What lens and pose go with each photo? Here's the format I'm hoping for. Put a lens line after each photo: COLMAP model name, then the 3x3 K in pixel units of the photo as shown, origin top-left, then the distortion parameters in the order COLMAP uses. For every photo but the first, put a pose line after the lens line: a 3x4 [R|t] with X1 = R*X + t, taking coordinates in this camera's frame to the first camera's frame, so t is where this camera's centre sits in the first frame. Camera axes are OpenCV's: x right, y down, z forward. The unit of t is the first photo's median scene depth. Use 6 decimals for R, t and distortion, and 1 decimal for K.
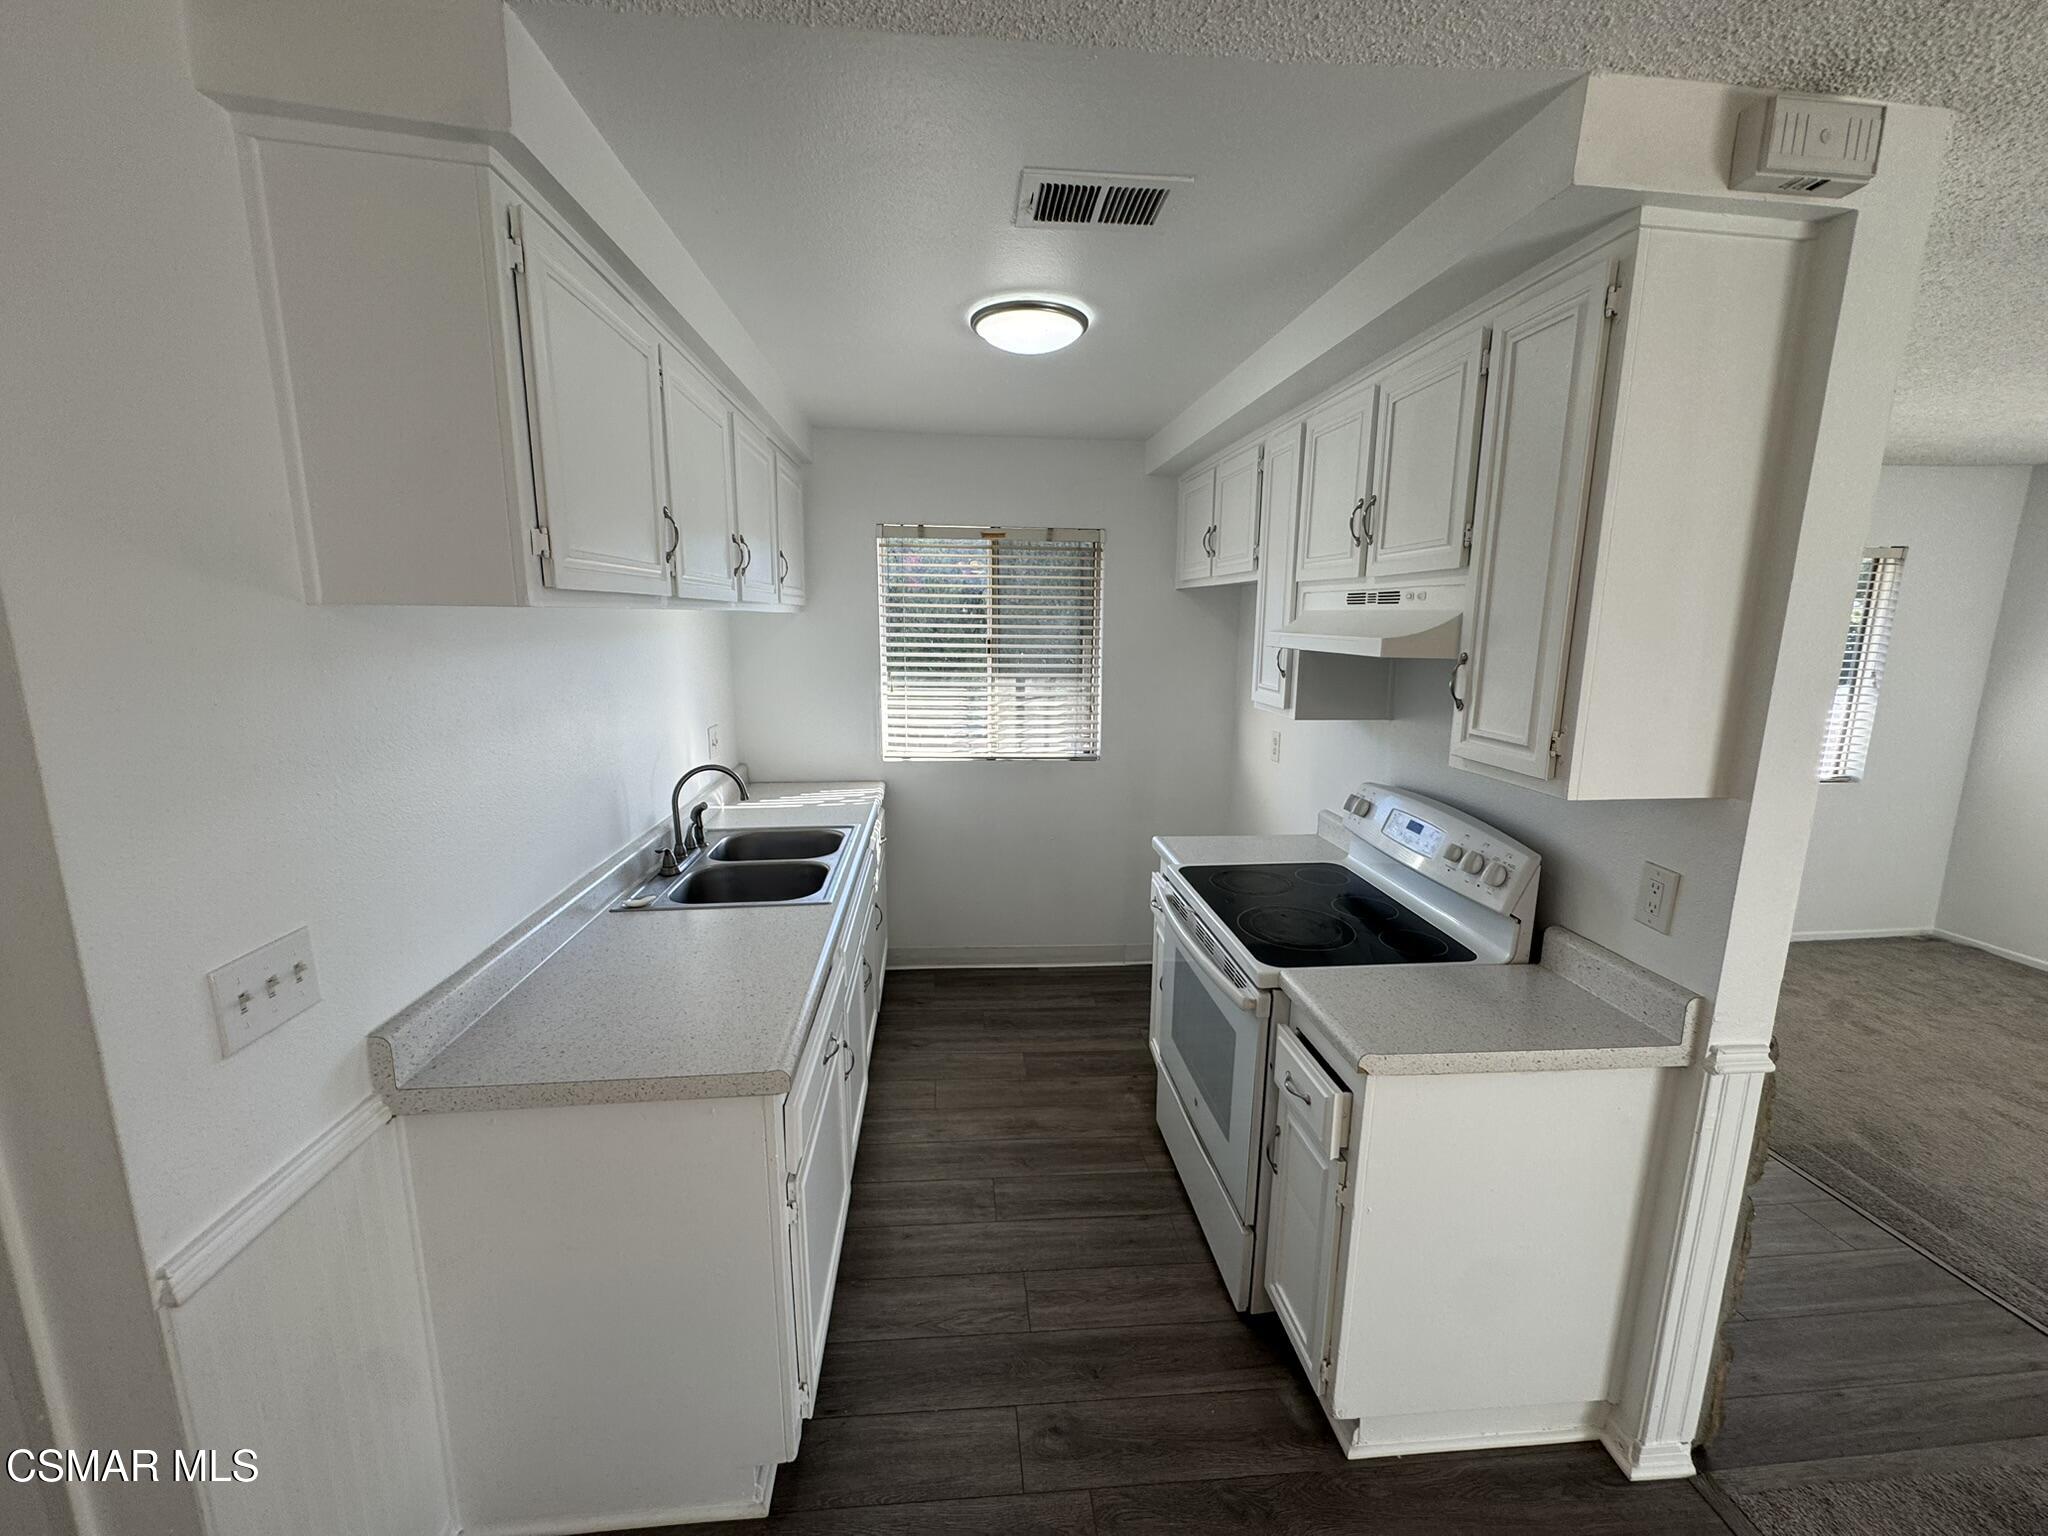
lens RADIAL K [[818.2, 0, 1021.1], [0, 818.2, 765.8], [0, 0, 1]] dist [-0.000640, -0.000079]
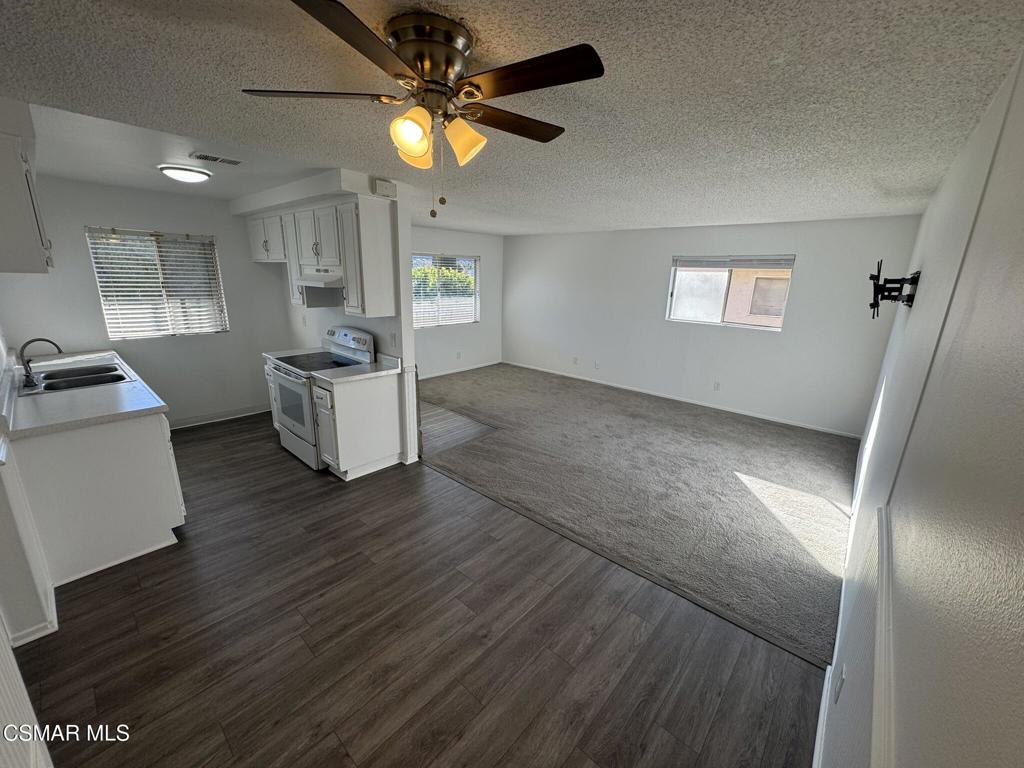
lens RADIAL K [[409.1, 0, 510.5], [0, 409.1, 382.9], [0, 0, 1]] dist [-0.000640, -0.000079]
pose [[0.729676, -0.163704, 0.663908, -0.201175], [0.102494, 0.986135, 0.130510, 0.109529], [-0.676068, -0.027184, 0.736338, -0.750067]]
